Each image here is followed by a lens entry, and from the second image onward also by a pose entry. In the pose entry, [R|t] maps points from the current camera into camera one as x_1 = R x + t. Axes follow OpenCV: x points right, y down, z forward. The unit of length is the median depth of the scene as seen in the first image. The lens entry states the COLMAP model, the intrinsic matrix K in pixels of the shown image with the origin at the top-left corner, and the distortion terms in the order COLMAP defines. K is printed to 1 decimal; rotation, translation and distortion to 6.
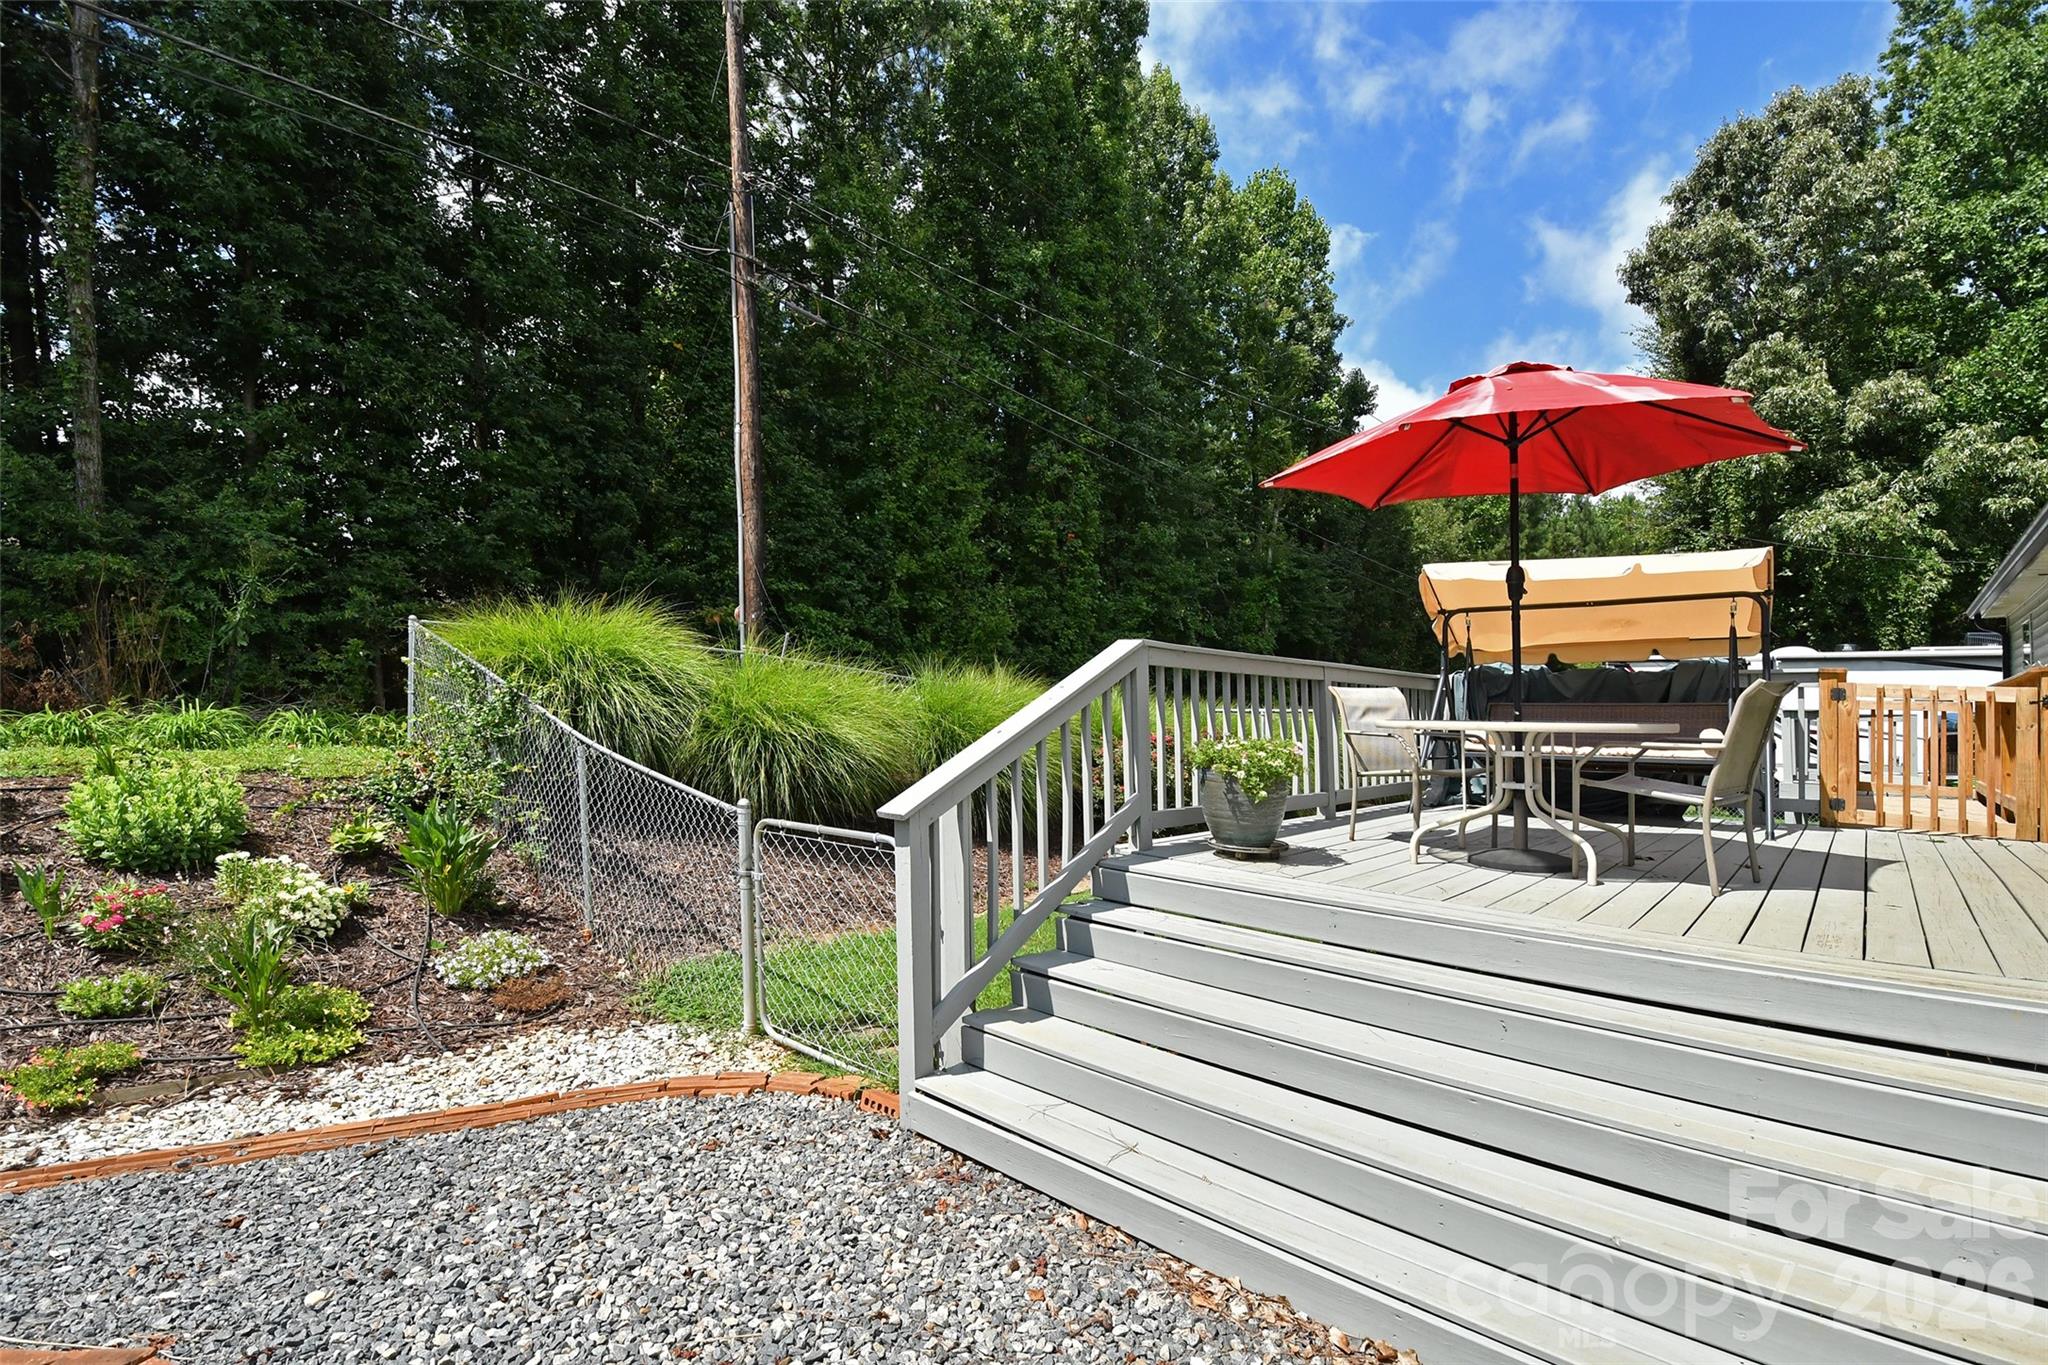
lens RADIAL K [[911.5, 0, 1019.2], [0, 911.5, 737.9], [0, 0, 1]] dist [0.016936, -0.023952]
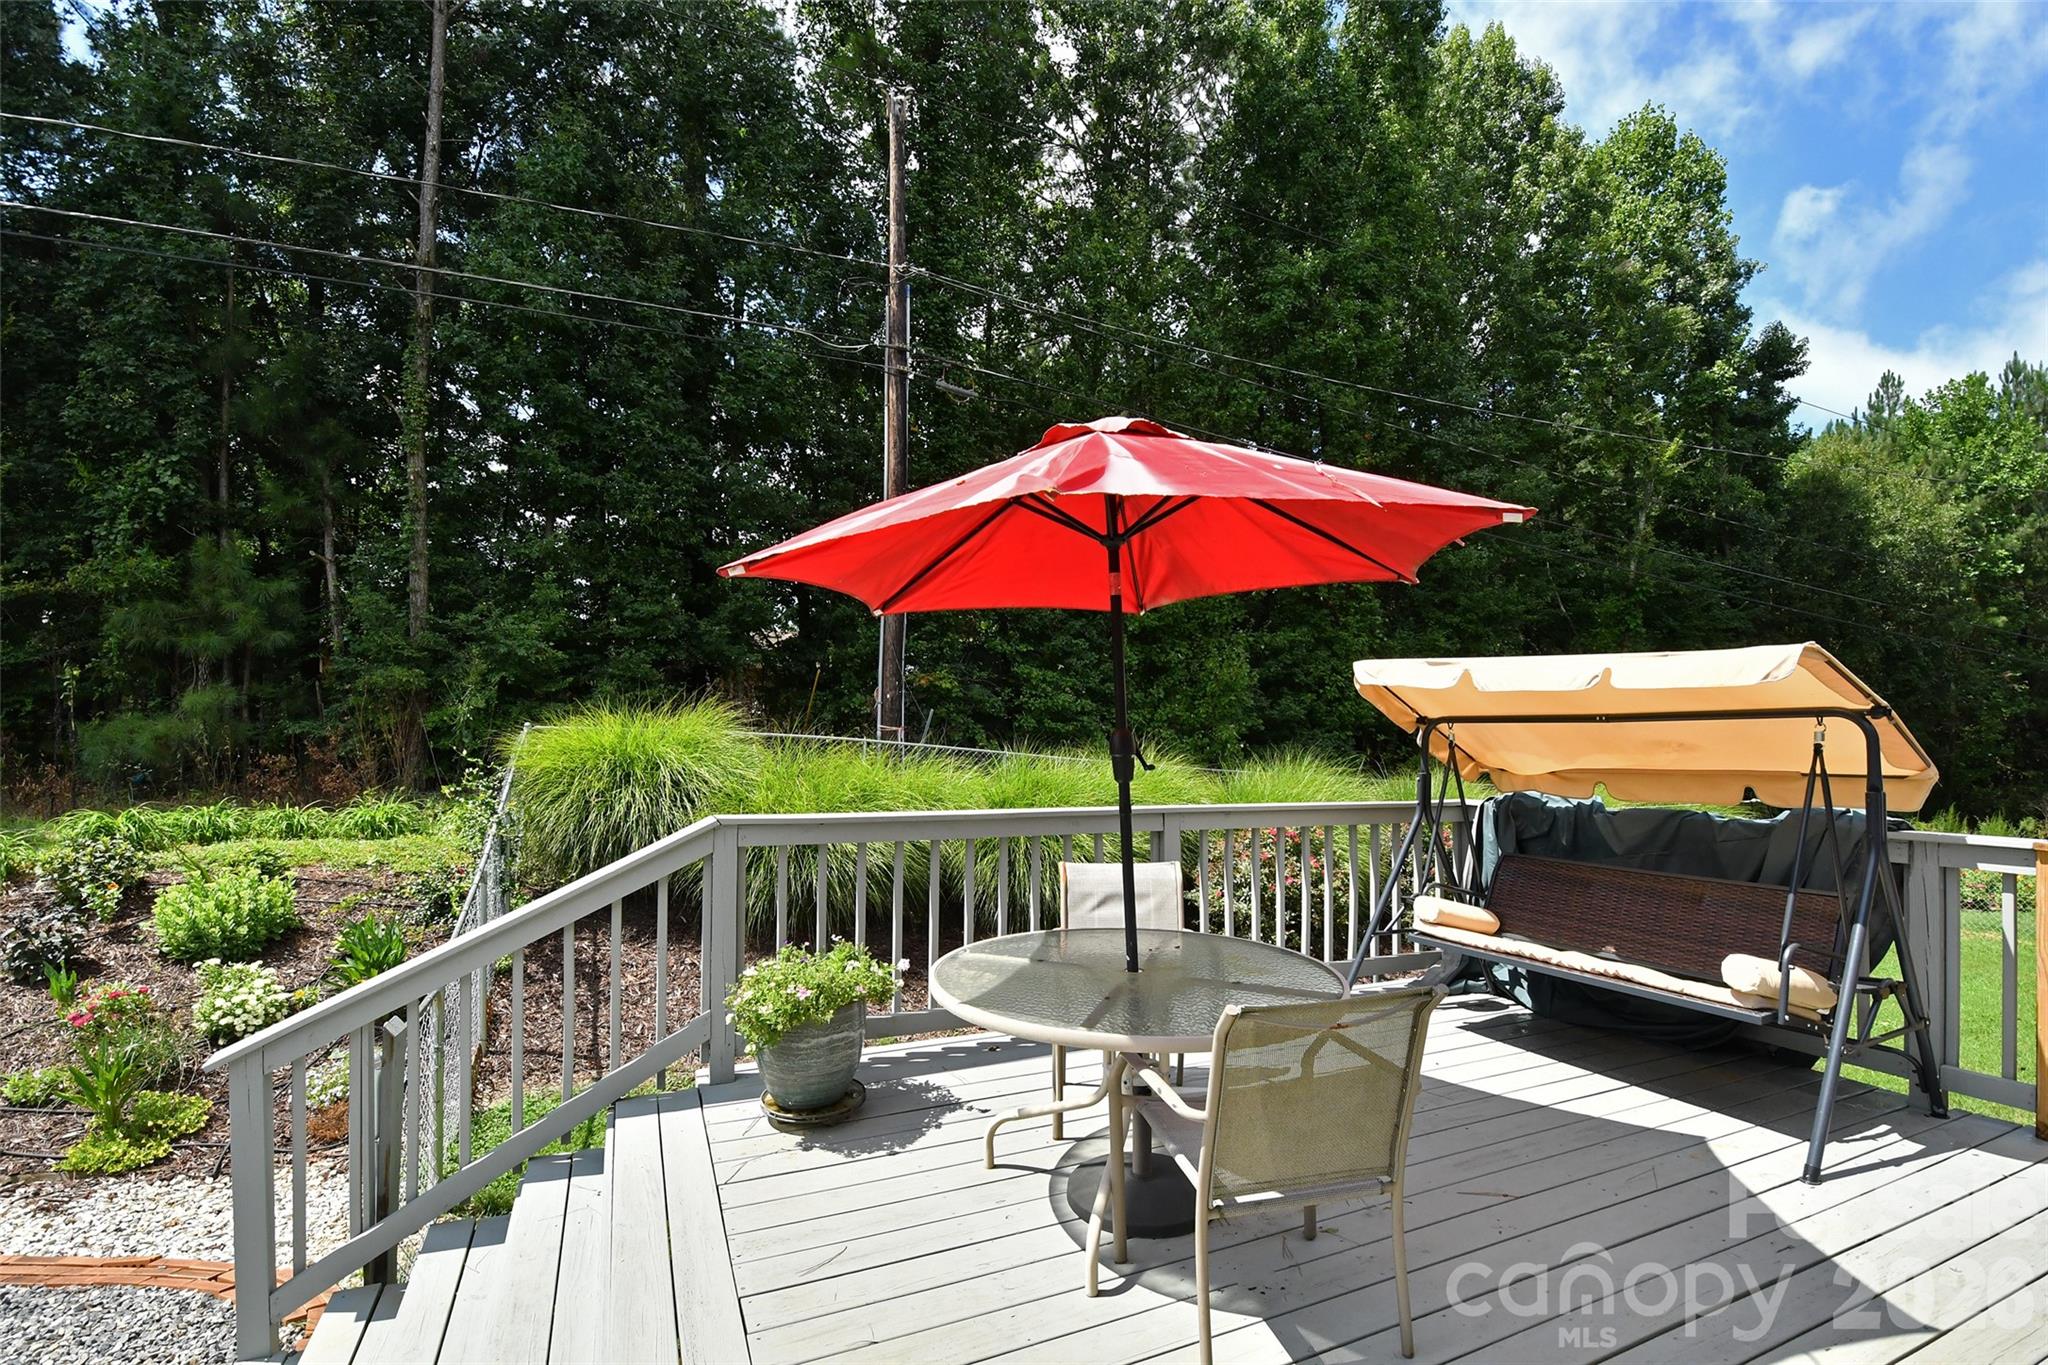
lens RADIAL K [[926.0, 0, 1049.1], [0, 926.0, 735.6], [0, 0, 1]] dist [-0.020789, -0.003970]
pose [[0.920452, -0.008449, -0.390763, 0.130448], [-0.004182, 0.999496, -0.031461, -0.028408], [0.390832, 0.030592, 0.919953, 0.066256]]
